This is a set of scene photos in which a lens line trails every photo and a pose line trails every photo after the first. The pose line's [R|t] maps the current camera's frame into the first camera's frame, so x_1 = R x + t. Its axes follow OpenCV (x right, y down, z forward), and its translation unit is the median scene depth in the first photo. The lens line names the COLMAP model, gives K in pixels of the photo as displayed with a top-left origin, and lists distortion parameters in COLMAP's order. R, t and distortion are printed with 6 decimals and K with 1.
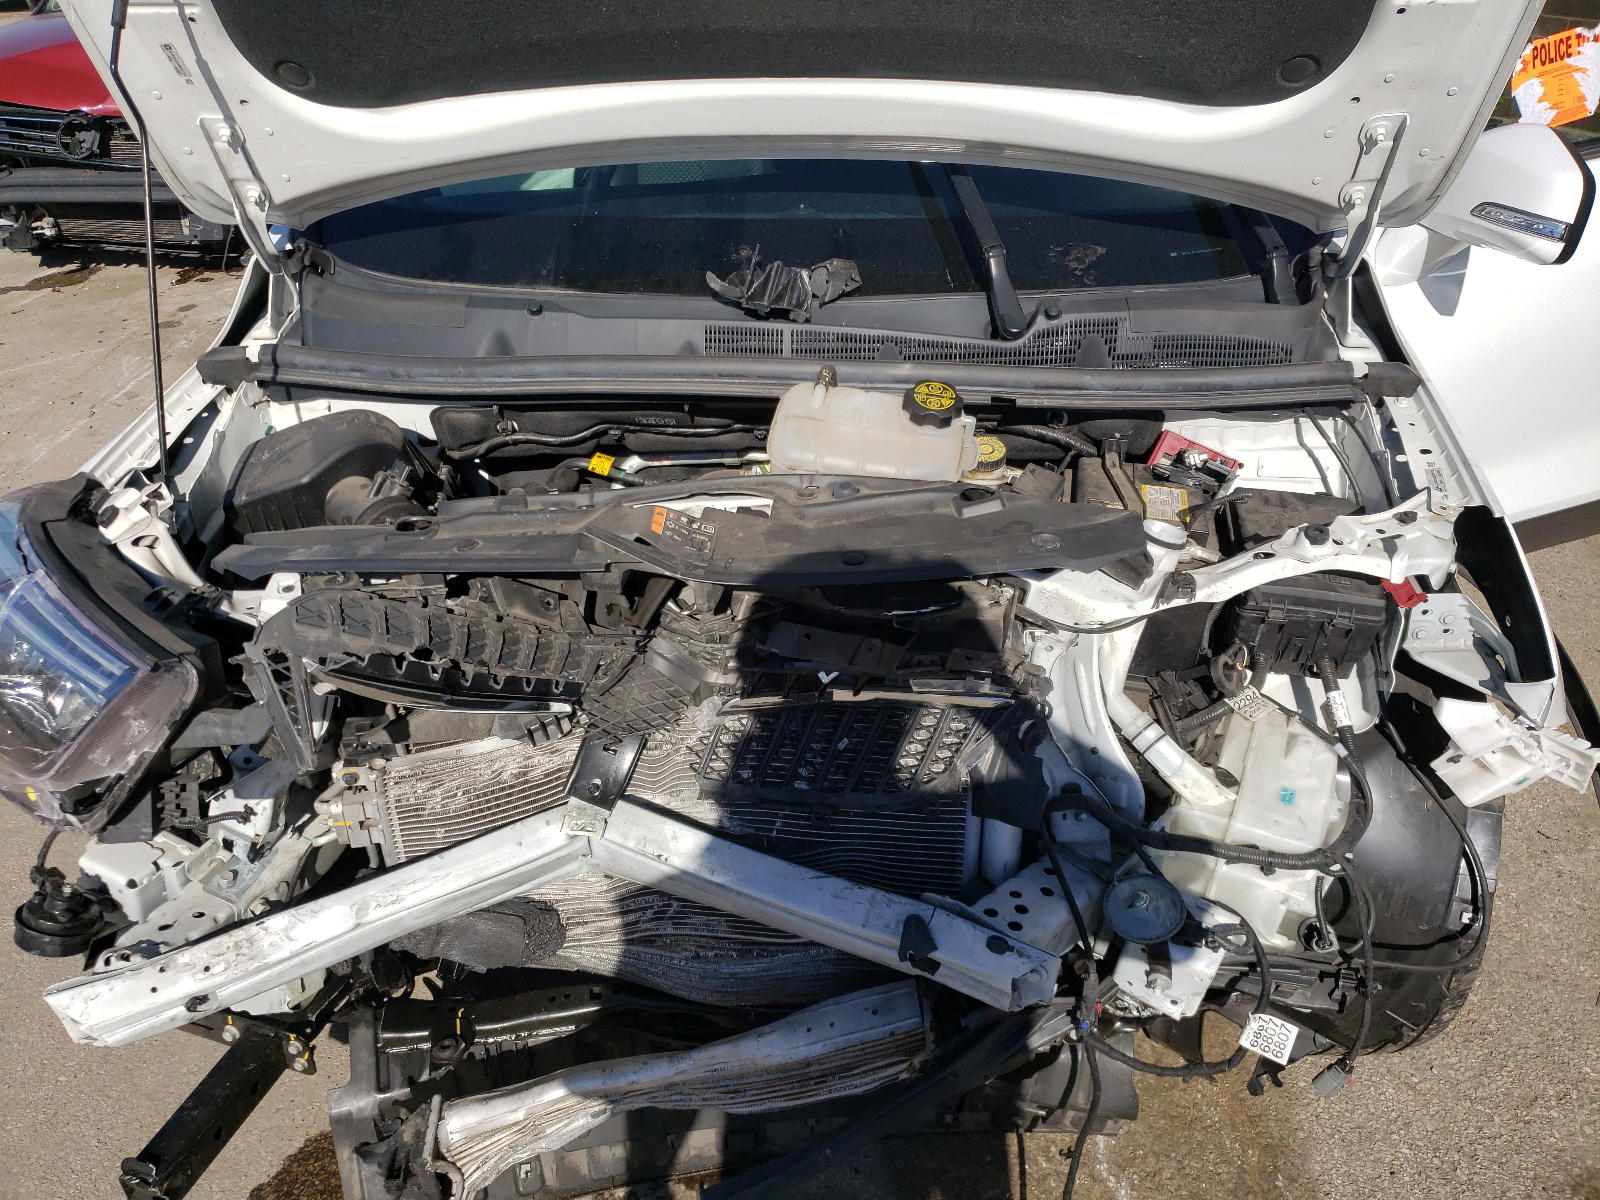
lens RADIAL K [[1239.5, 0, 775.4], [0, 1239.5, 599.0], [0, 0, 1]] dist [-0.074005, 0.145971]
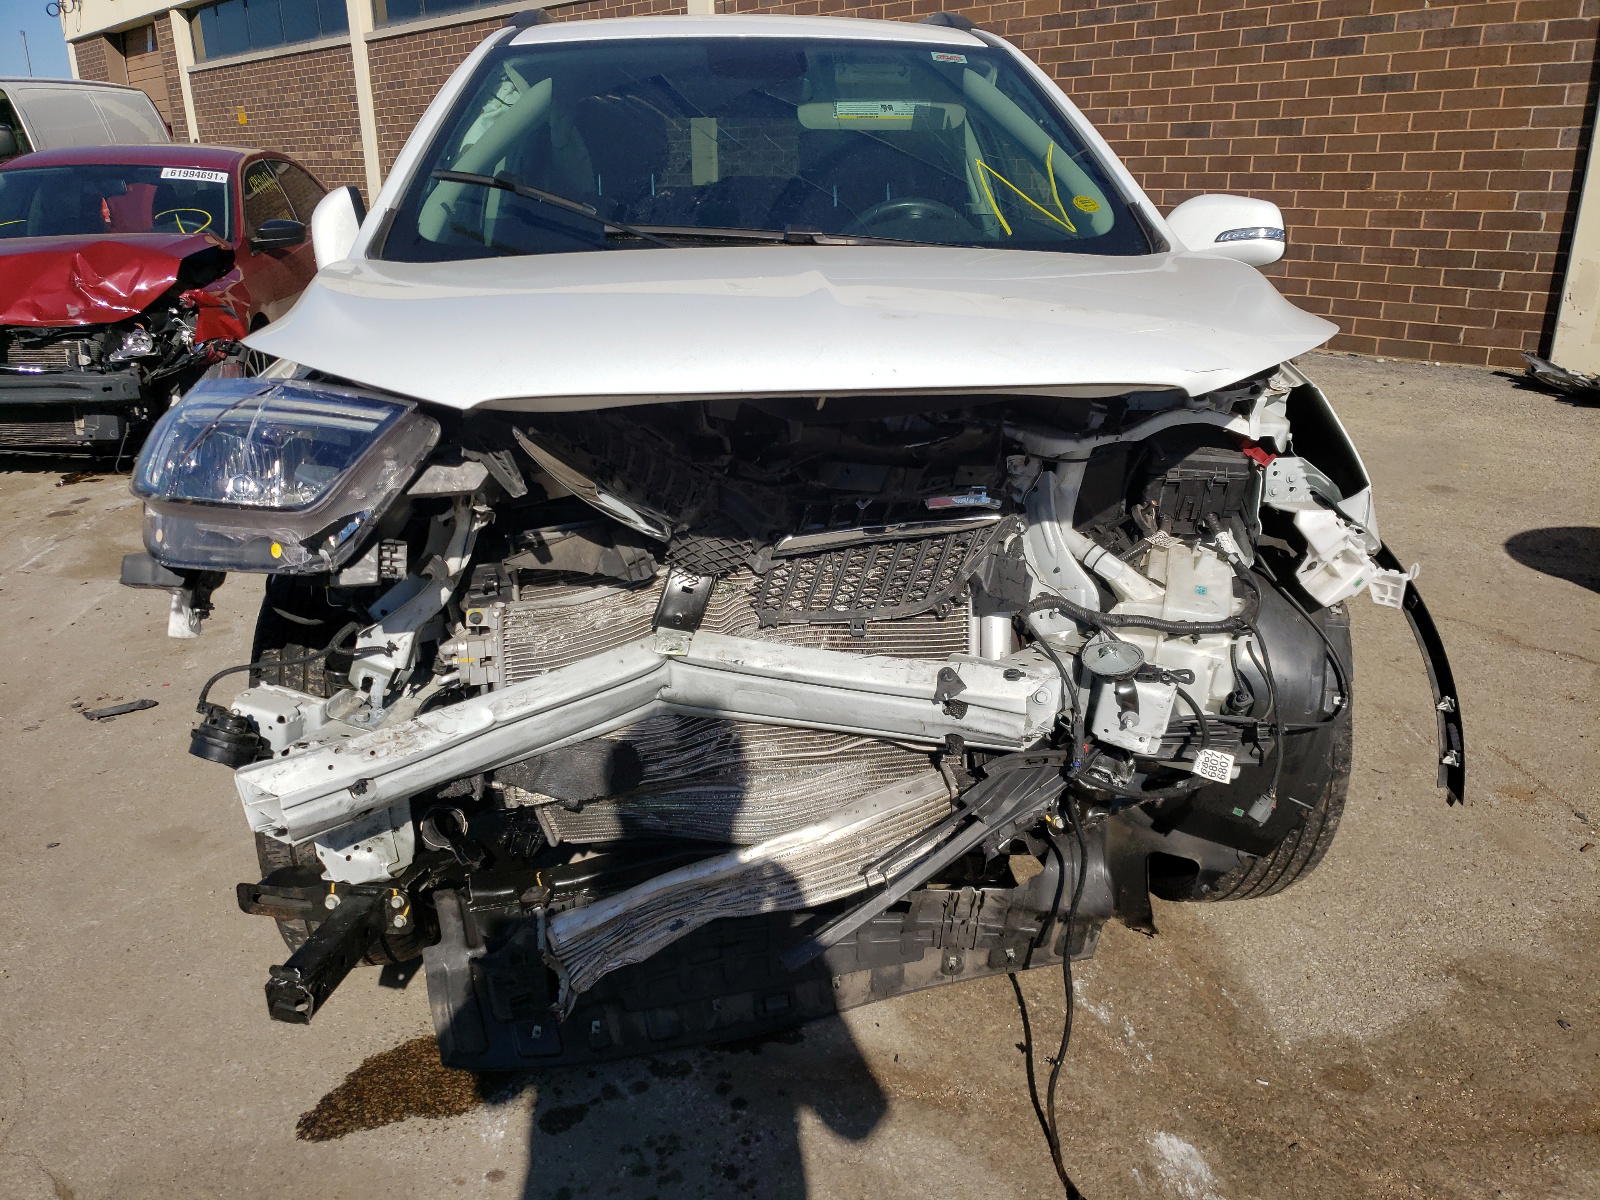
lens RADIAL K [[1201.0, 0, 800.5], [0, 1201.0, 600.8], [0, 0, 1]] dist [0.022076, 0.000955]
pose [[0.987685, -0.039309, 0.151435, -0.207563], [0.068615, 0.978704, -0.193470, 0.380374], [-0.140605, 0.201478, 0.969349, -0.205036]]
